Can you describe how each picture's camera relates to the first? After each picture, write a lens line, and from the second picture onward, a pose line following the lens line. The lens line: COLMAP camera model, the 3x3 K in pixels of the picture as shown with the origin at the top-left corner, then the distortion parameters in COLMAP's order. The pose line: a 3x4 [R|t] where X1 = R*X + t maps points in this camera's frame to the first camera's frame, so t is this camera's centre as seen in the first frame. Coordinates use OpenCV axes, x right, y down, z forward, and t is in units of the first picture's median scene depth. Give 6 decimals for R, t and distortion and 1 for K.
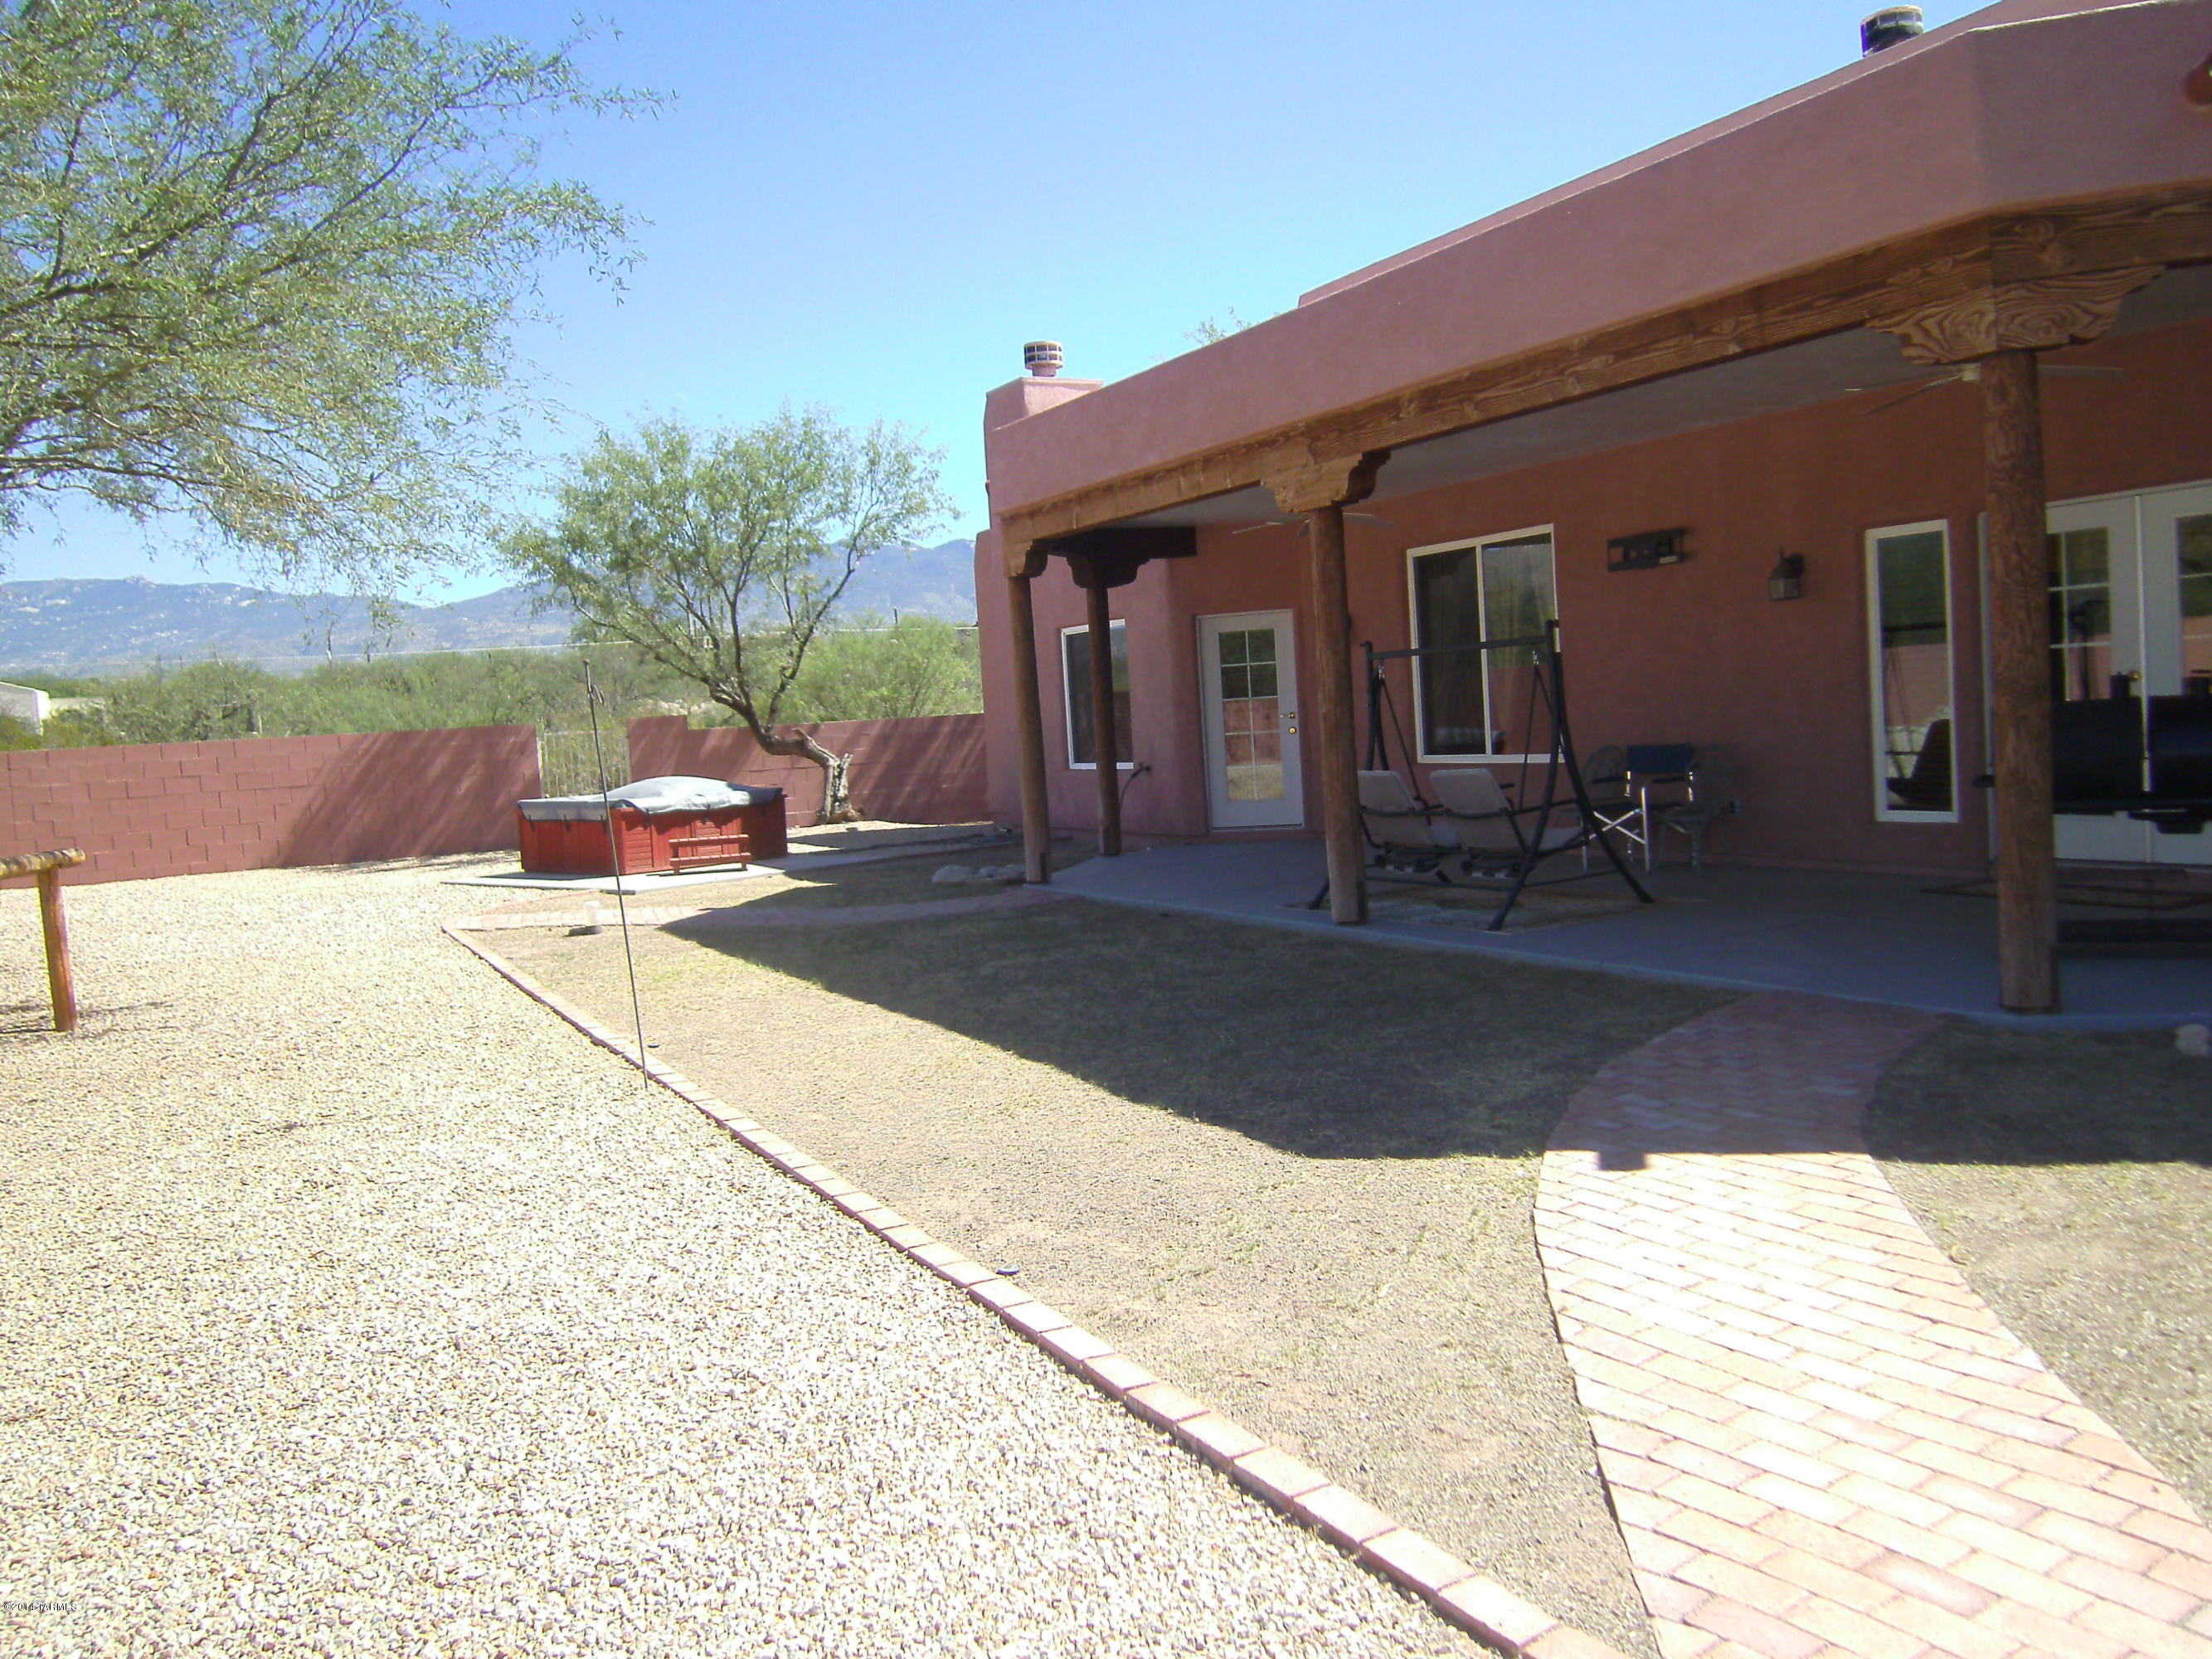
lens RADIAL K [[1734.2, 0, 1068.0], [0, 1734.2, 833.9], [0, 0, 1]] dist [-0.068457, 0.004630]
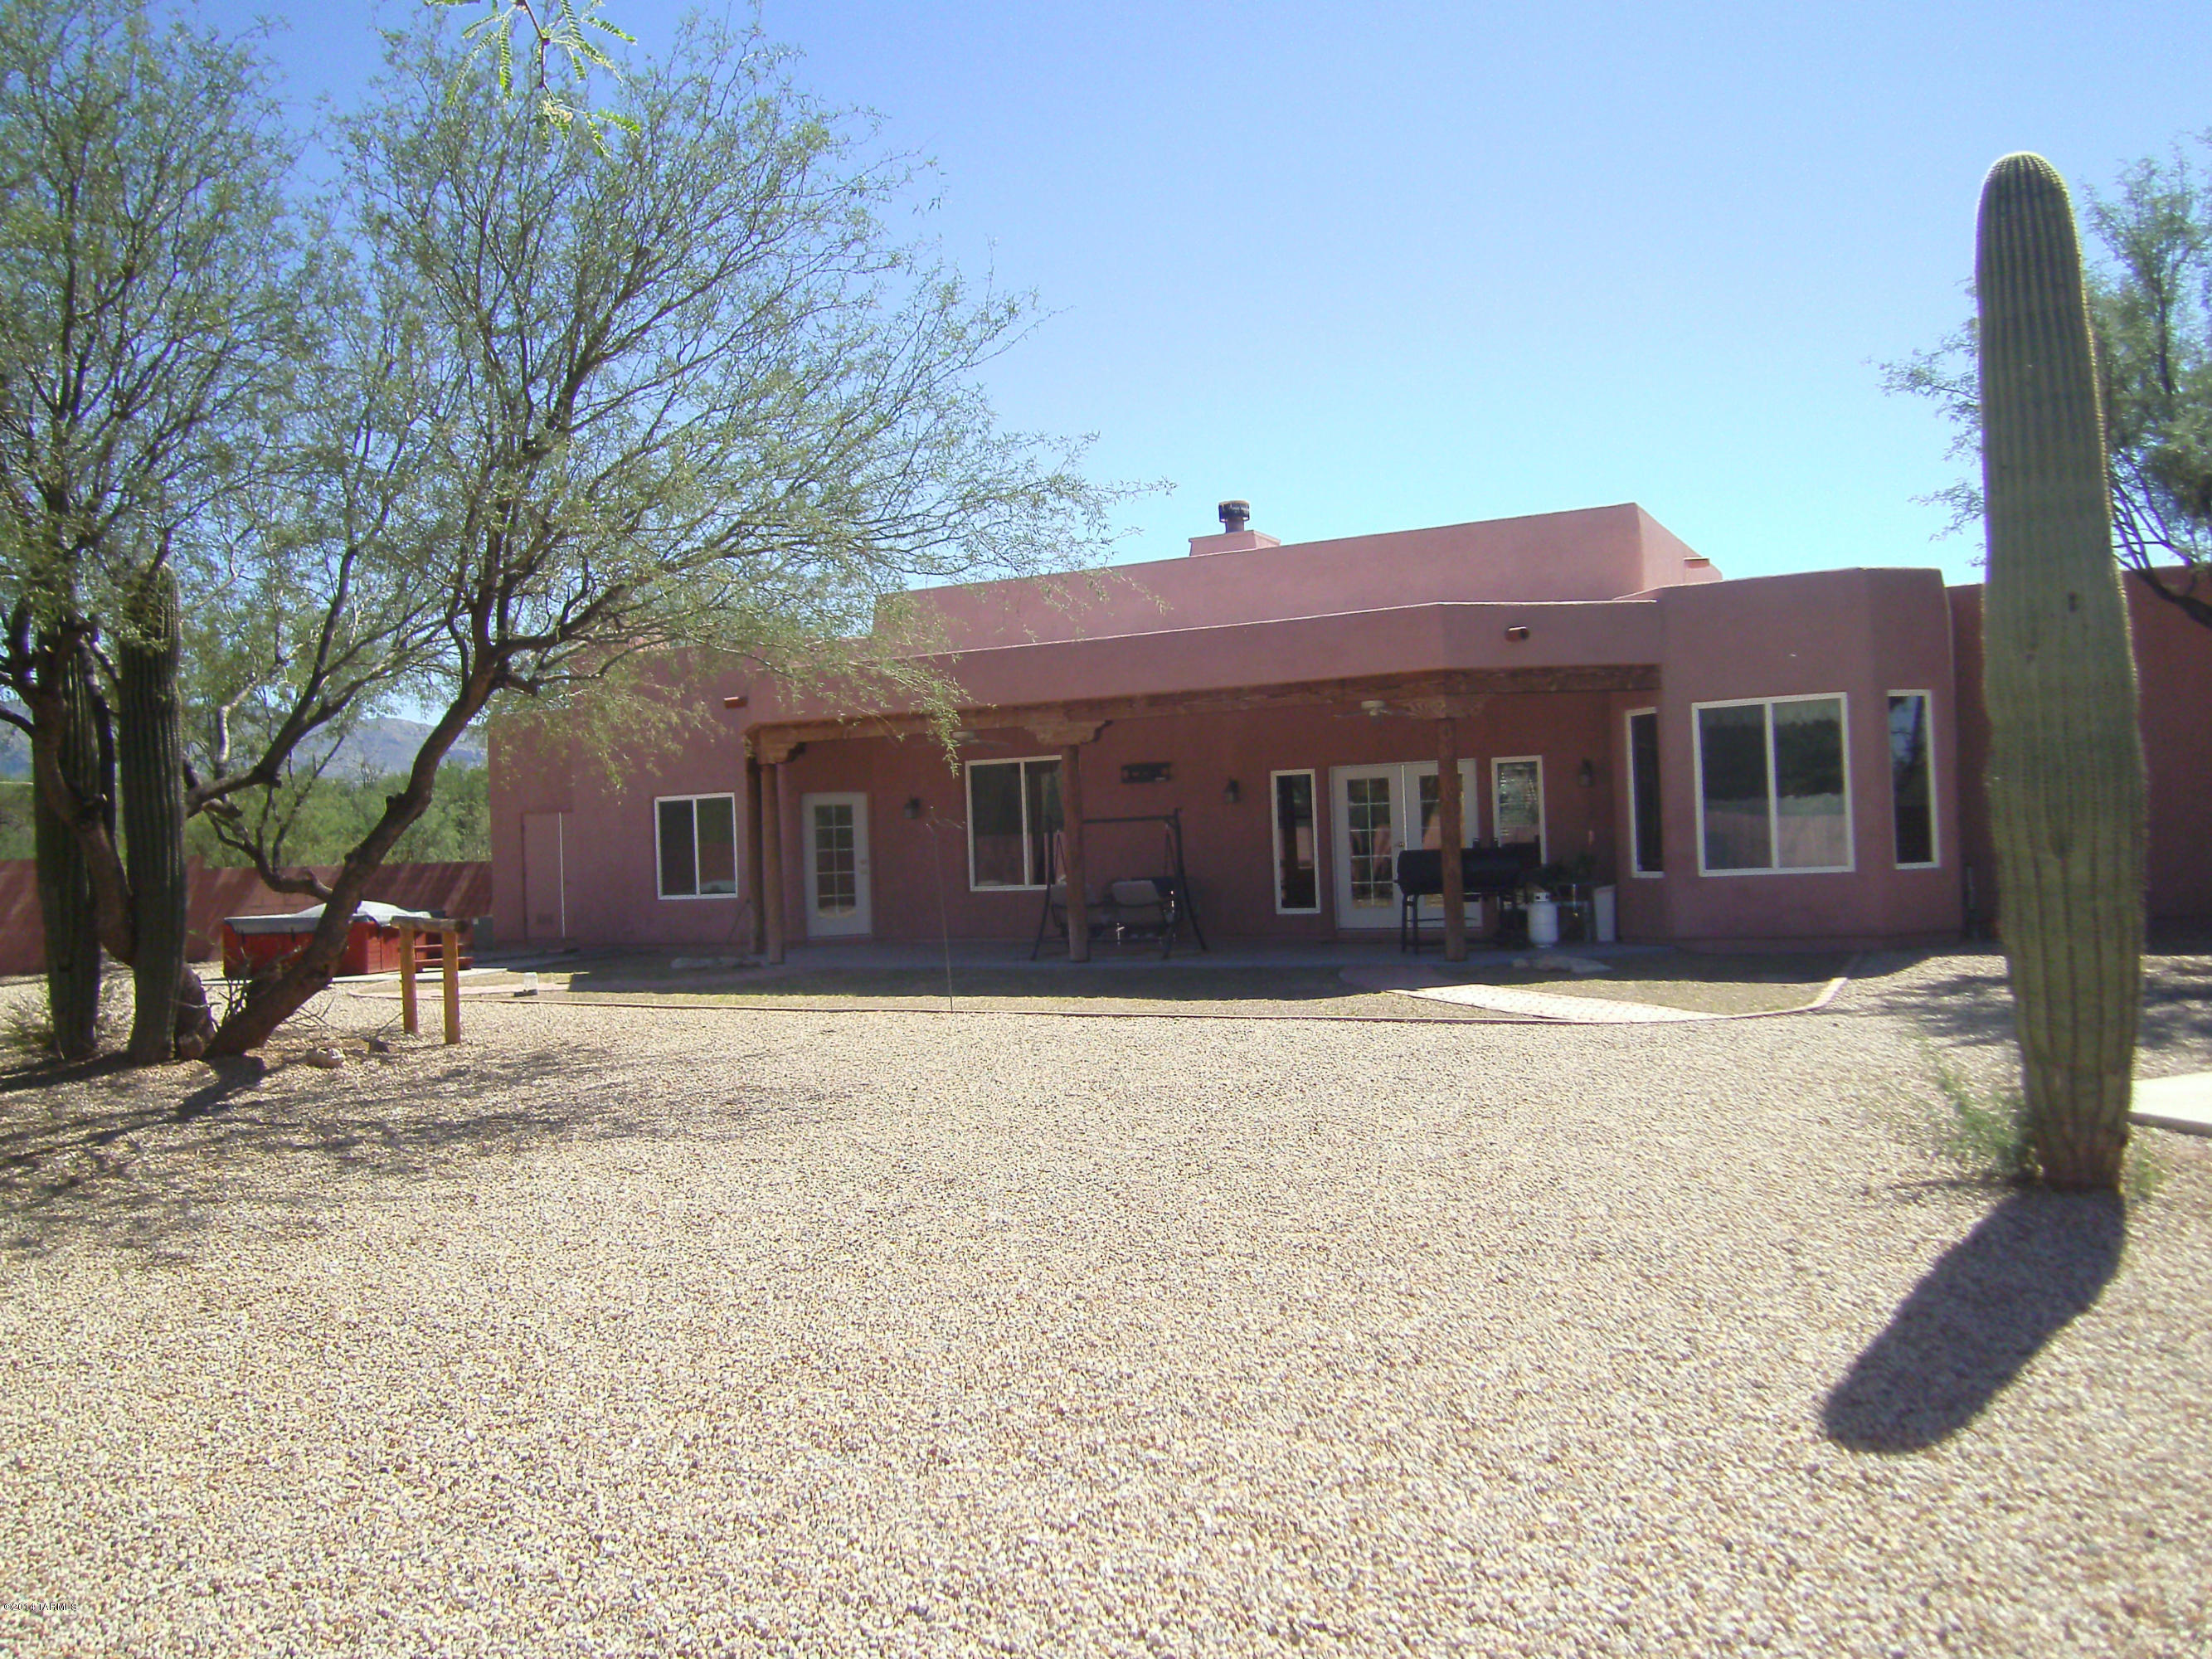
lens RADIAL K [[1732.8, 0, 1082.1], [0, 1732.8, 827.6], [0, 0, 1]] dist [0.027855, -0.133701]
pose [[0.818543, 0.039901, 0.573058, -0.817302], [0.024108, 0.994320, -0.103668, 0.089731], [-0.573939, 0.098672, 0.812932, -0.497015]]
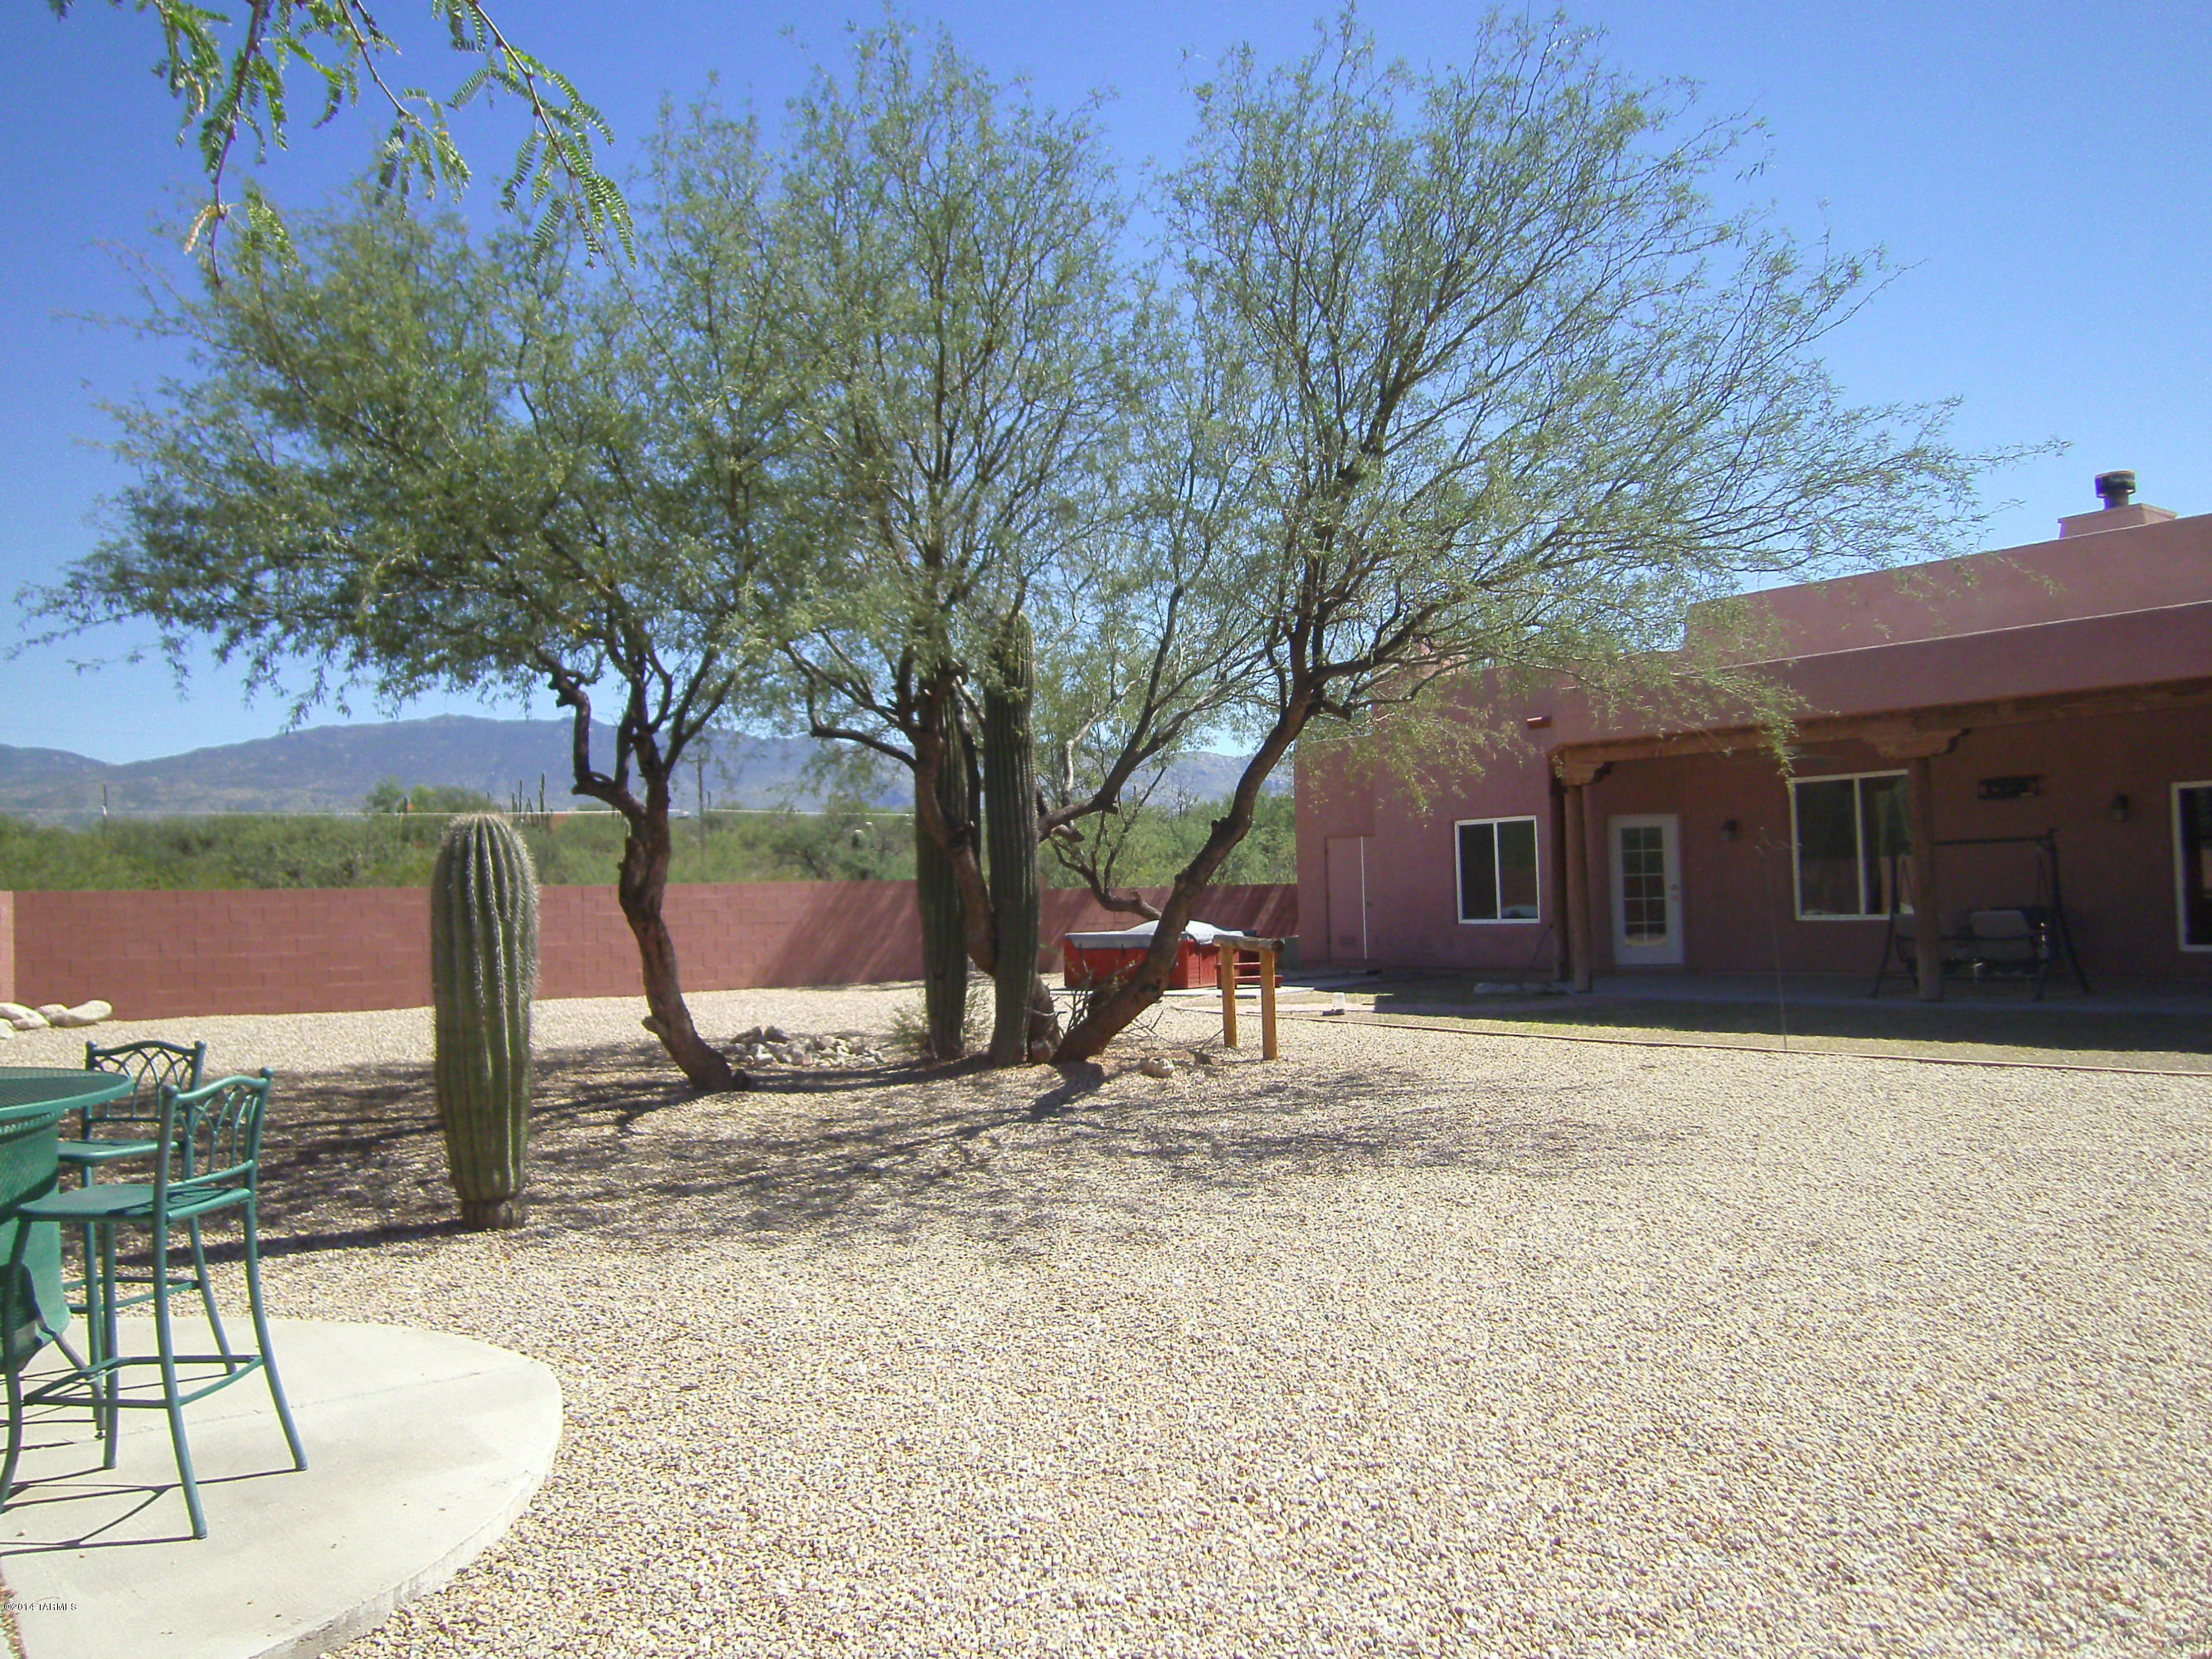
lens RADIAL K [[1732.6, 0, 1107.3], [0, 1732.6, 791.4], [0, 0, 1]] dist [-0.045416, 0.004407]
pose [[0.983684, 0.046542, 0.173782, -0.817880], [-0.022082, 0.989889, -0.140118, 0.088945], [-0.178546, 0.133994, 0.974765, -0.454187]]
